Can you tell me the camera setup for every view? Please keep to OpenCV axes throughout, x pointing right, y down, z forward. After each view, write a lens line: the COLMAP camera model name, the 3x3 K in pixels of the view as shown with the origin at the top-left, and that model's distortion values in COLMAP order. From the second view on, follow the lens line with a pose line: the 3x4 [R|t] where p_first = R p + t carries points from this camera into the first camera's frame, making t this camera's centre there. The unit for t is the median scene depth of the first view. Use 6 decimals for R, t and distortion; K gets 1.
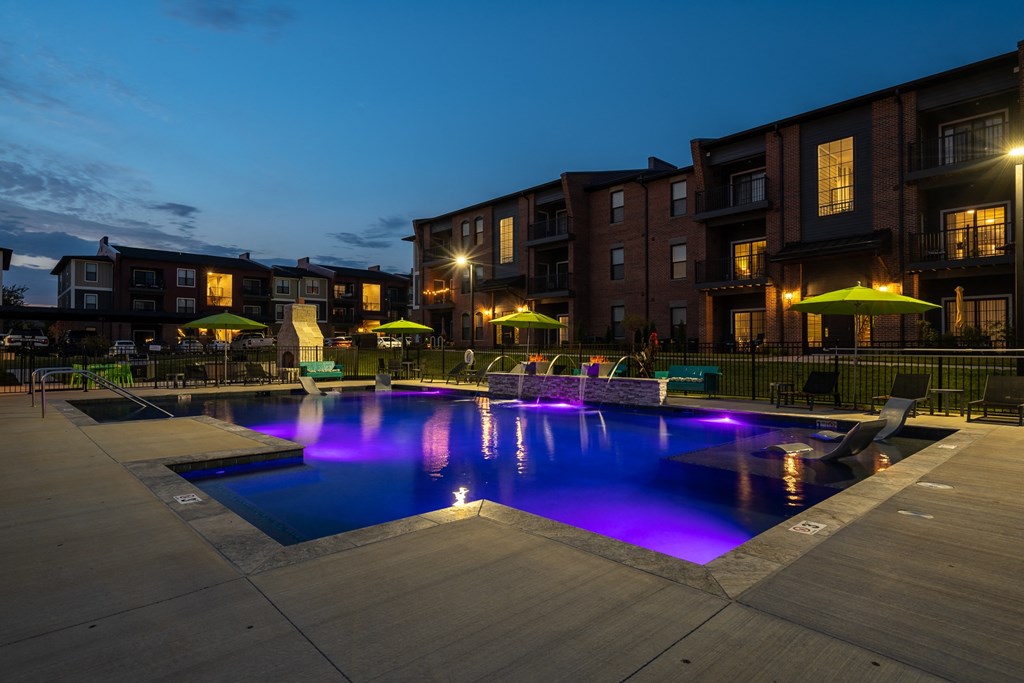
lens RADIAL K [[571.2, 0, 512.0], [0, 571.2, 341.5], [0, 0, 1]] dist [-0.000897, 0.000231]
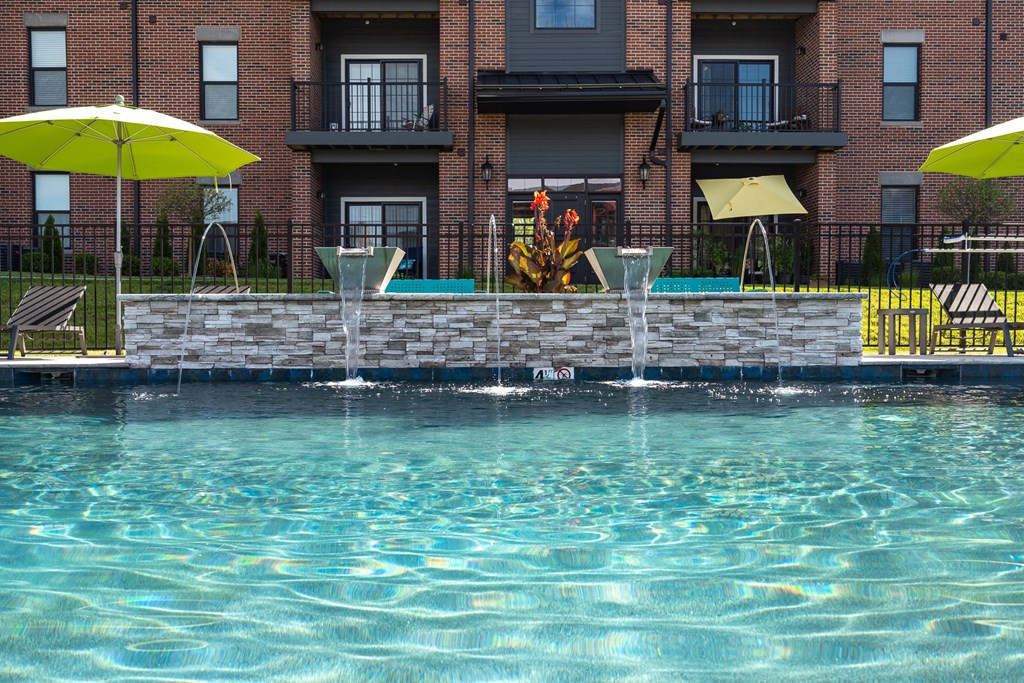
lens RADIAL K [[994.2, 0, 528.5], [0, 994.2, 341.0], [0, 0, 1]] dist [0.001725, 0.009372]
pose [[0.657099, -0.022393, 0.753472, -0.192487], [-0.009151, 0.999248, 0.037678, 0.042977], [-0.753749, -0.031653, 0.656400, 0.419441]]
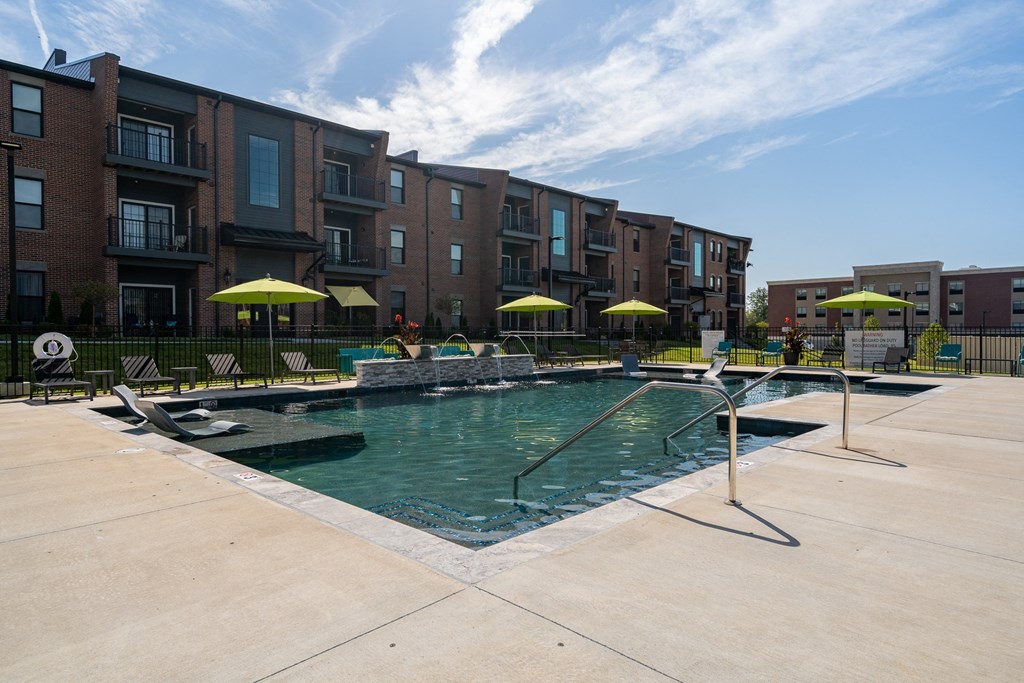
lens RADIAL K [[571.2, 0, 512.0], [0, 571.2, 341.5], [0, 0, 1]] dist [-0.000897, 0.000231]
pose [[-0.046592, -0.013507, 0.998823, -0.584993], [-0.014867, 0.999807, 0.012827, 0.011965], [-0.998803, -0.014252, -0.046784, 0.622625]]
